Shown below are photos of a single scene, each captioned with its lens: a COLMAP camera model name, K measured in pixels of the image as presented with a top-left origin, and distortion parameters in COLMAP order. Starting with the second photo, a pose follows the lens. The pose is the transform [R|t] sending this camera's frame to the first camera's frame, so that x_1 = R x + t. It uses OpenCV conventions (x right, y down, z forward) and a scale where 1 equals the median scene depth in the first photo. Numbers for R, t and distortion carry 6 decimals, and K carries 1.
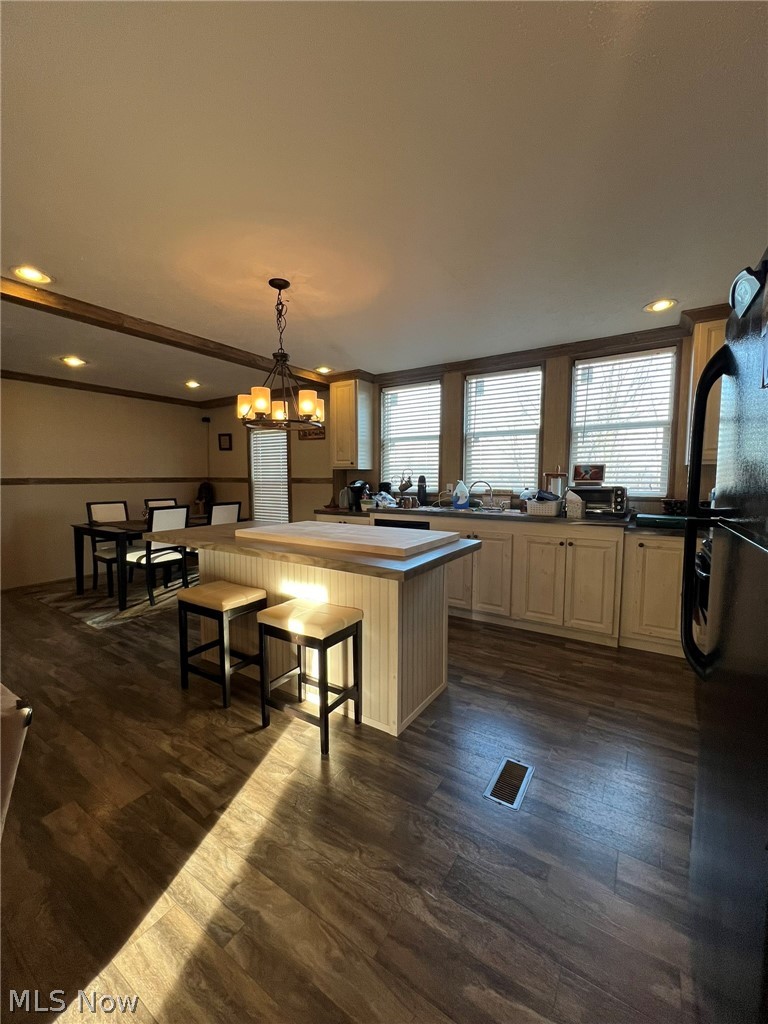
lens RADIAL K [[411.3, 0, 387.4], [0, 411.3, 511.5], [0, 0, 1]] dist [-0.001928, 0.000378]
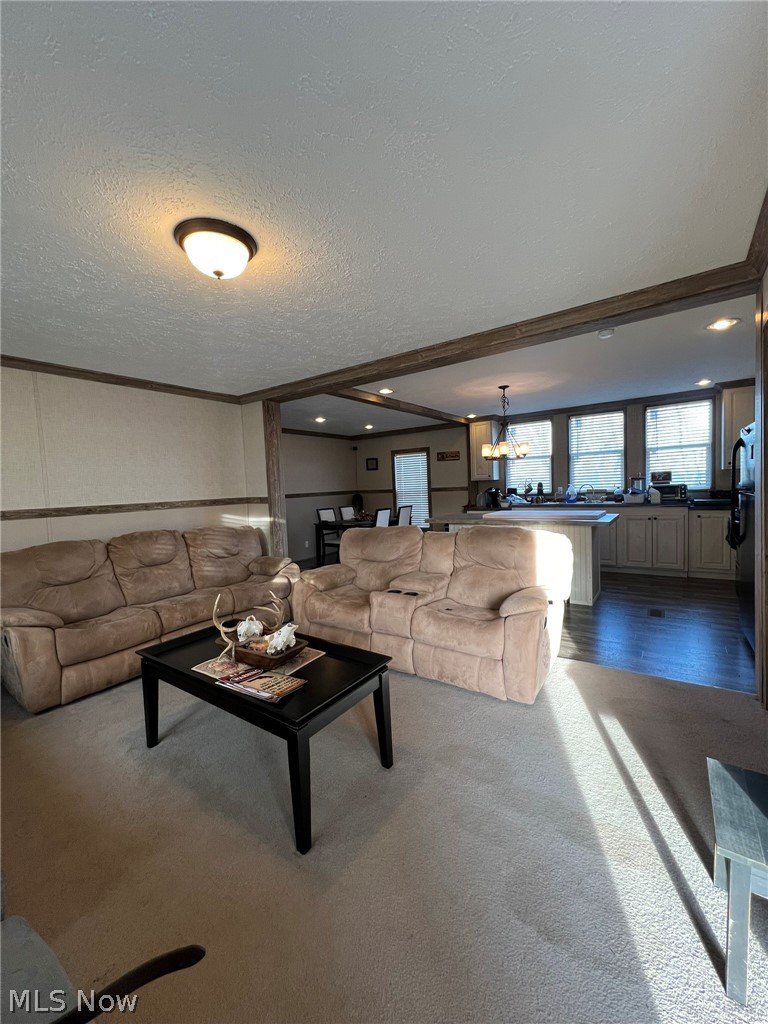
lens RADIAL K [[411.3, 0, 385.5], [0, 411.3, 511.7], [0, 0, 1]] dist [-0.001928, 0.000378]
pose [[0.998559, -0.039686, -0.036117, -0.502014], [0.038930, 0.999013, -0.021388, 0.035852], [0.036930, 0.019951, 0.999119, -0.615116]]
